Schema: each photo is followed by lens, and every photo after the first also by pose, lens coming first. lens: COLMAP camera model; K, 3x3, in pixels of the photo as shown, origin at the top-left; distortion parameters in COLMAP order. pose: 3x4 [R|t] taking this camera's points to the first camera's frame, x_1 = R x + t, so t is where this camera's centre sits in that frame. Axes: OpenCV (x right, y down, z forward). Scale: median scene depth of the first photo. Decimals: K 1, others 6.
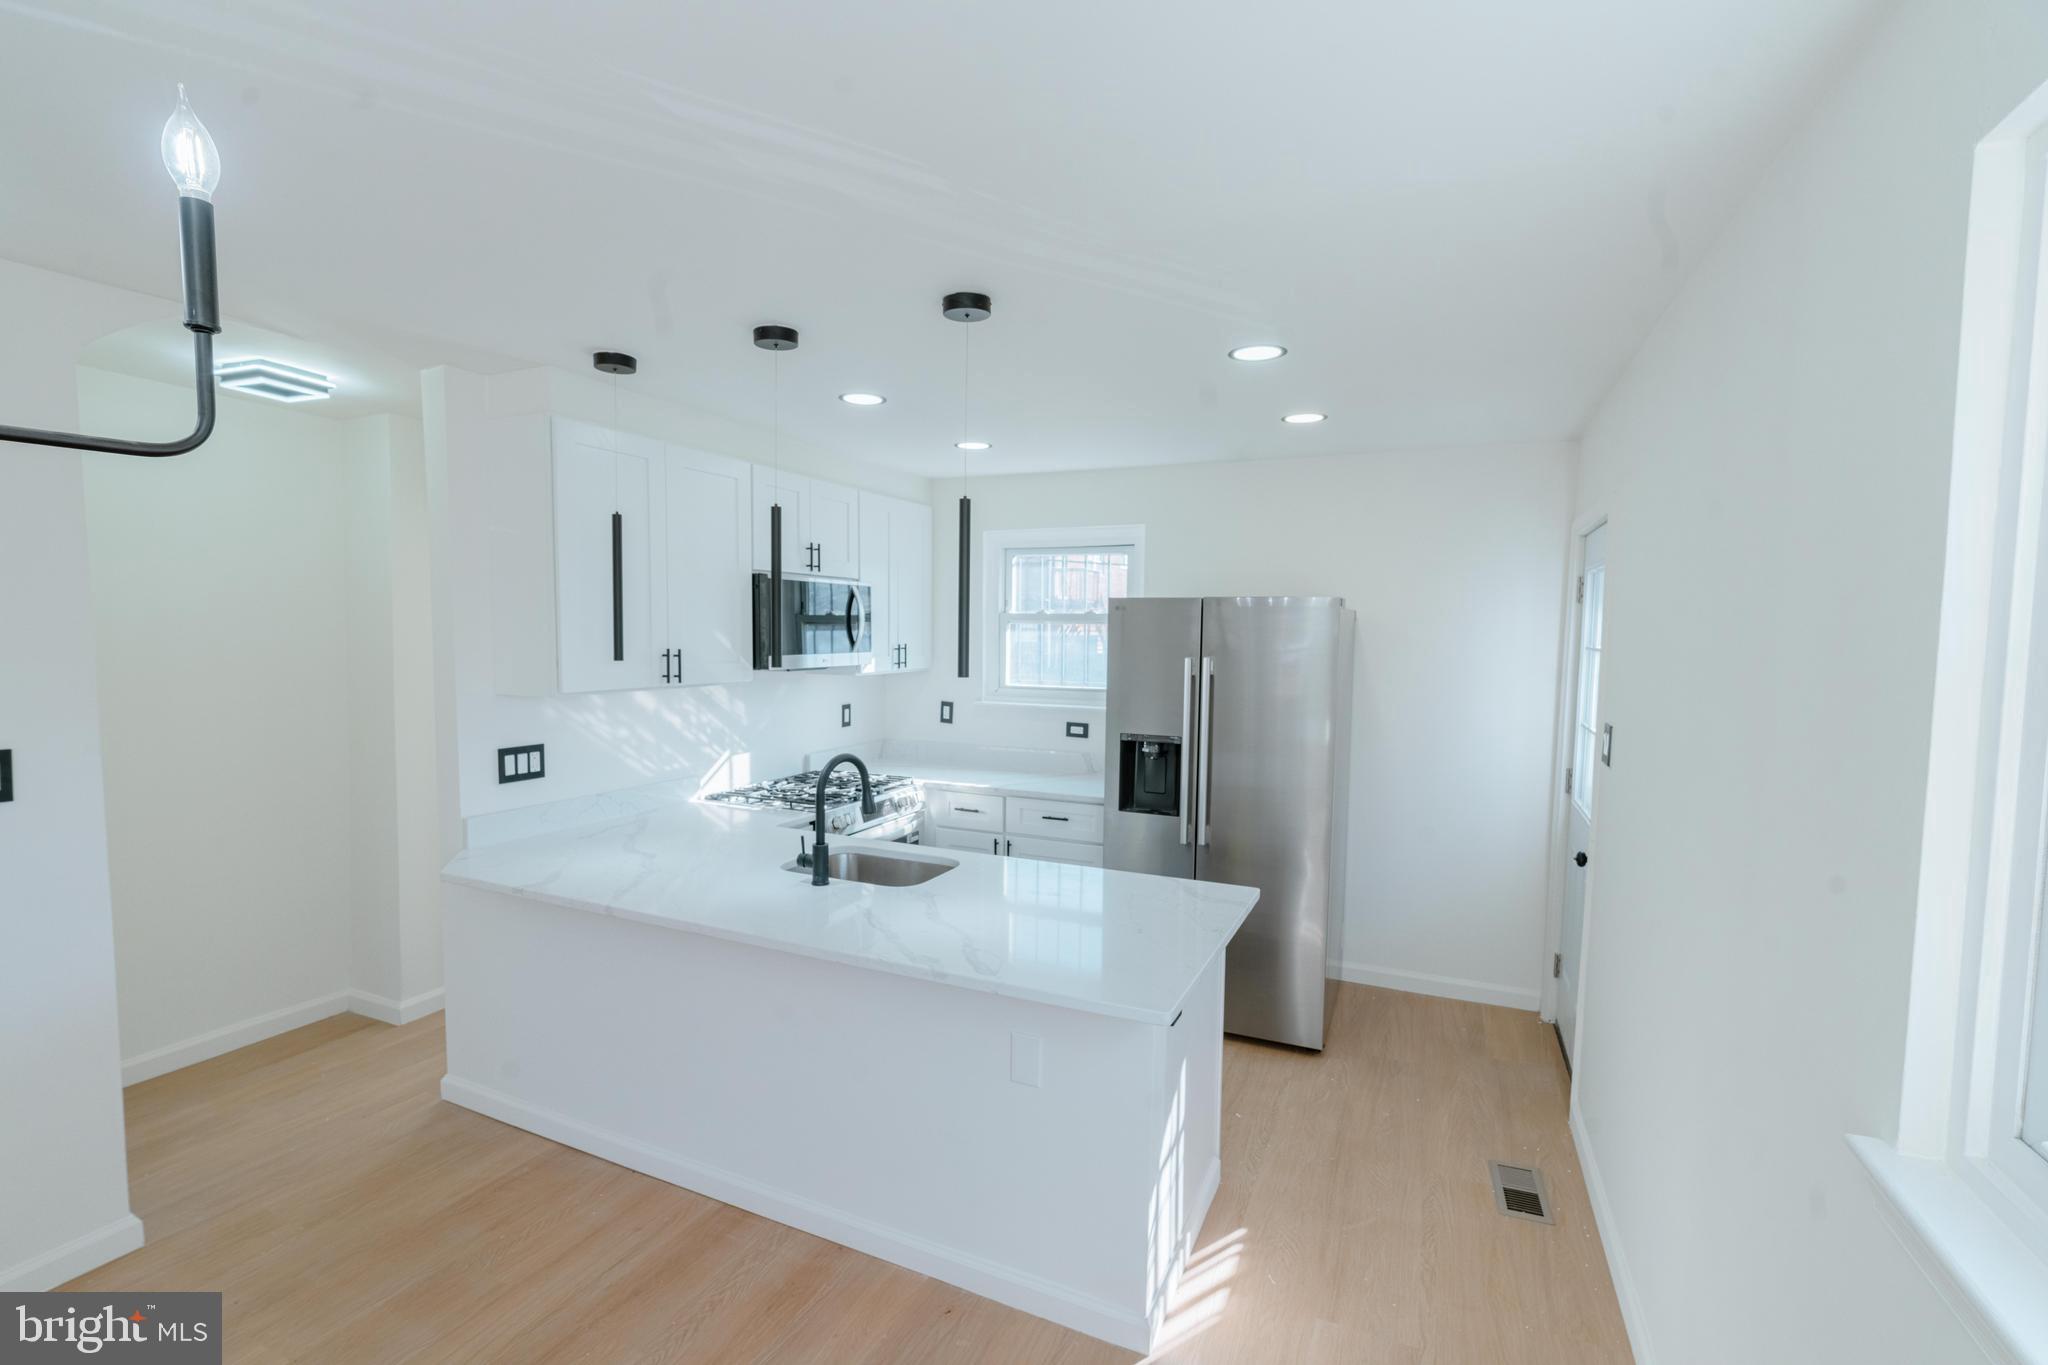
lens RADIAL K [[923.5, 0, 1023.7], [0, 923.5, 693.0], [0, 0, 1]] dist [-0.003766, 0.000354]
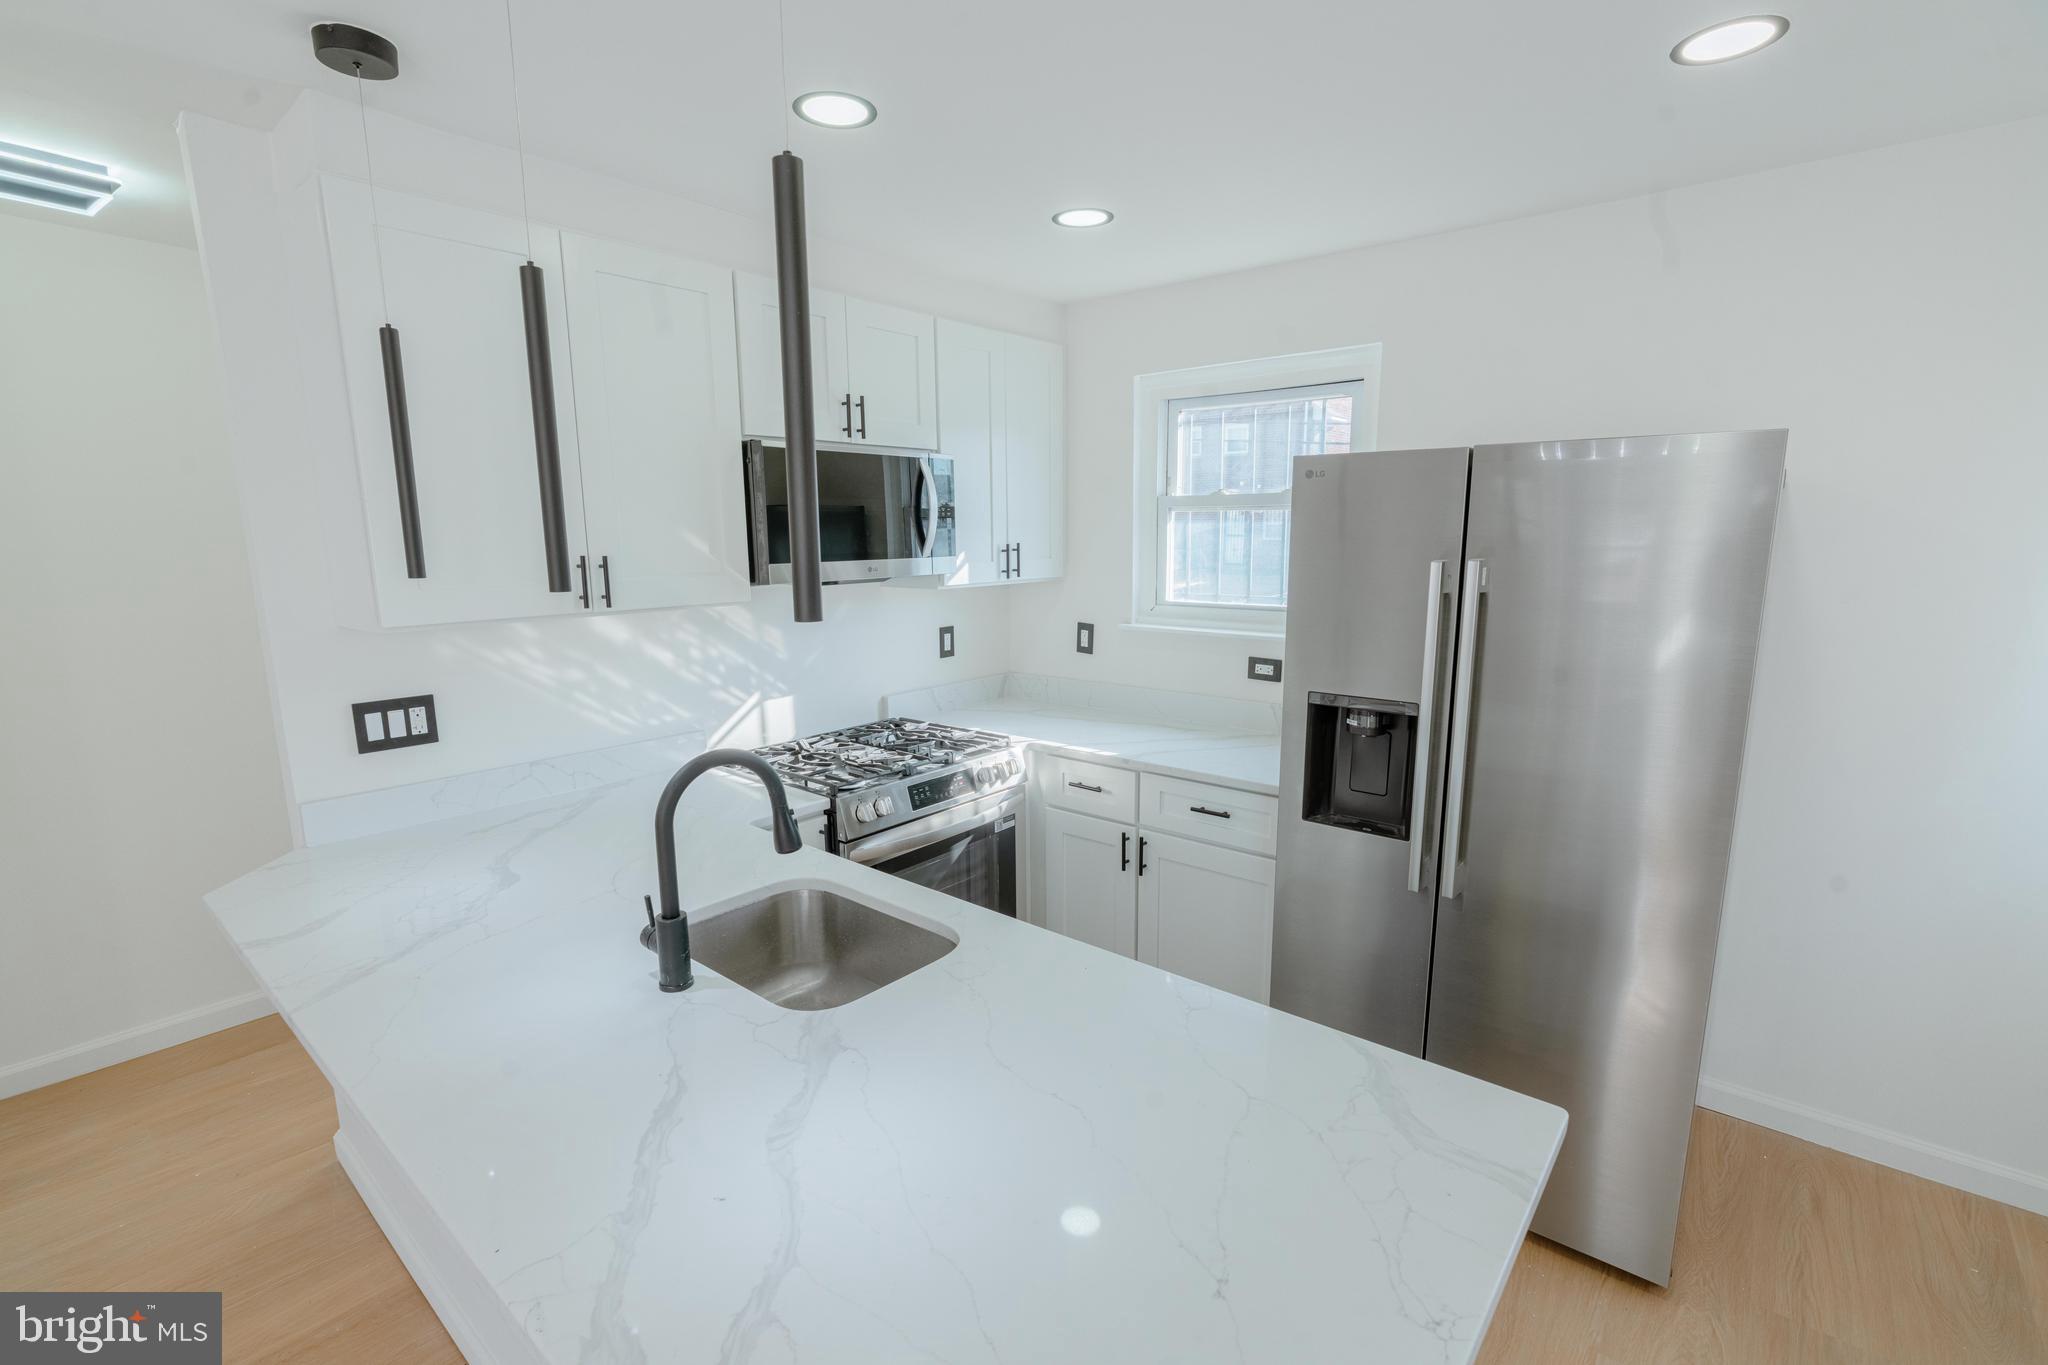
lens RADIAL K [[923.5, 0, 1023.7], [0, 923.5, 693.0], [0, 0, 1]] dist [-0.003766, 0.000354]
pose [[0.962981, 0.028113, -0.268100, 0.082628], [0.000625, 0.994312, 0.106508, -0.017054], [0.269570, -0.102733, 0.957485, 0.366921]]
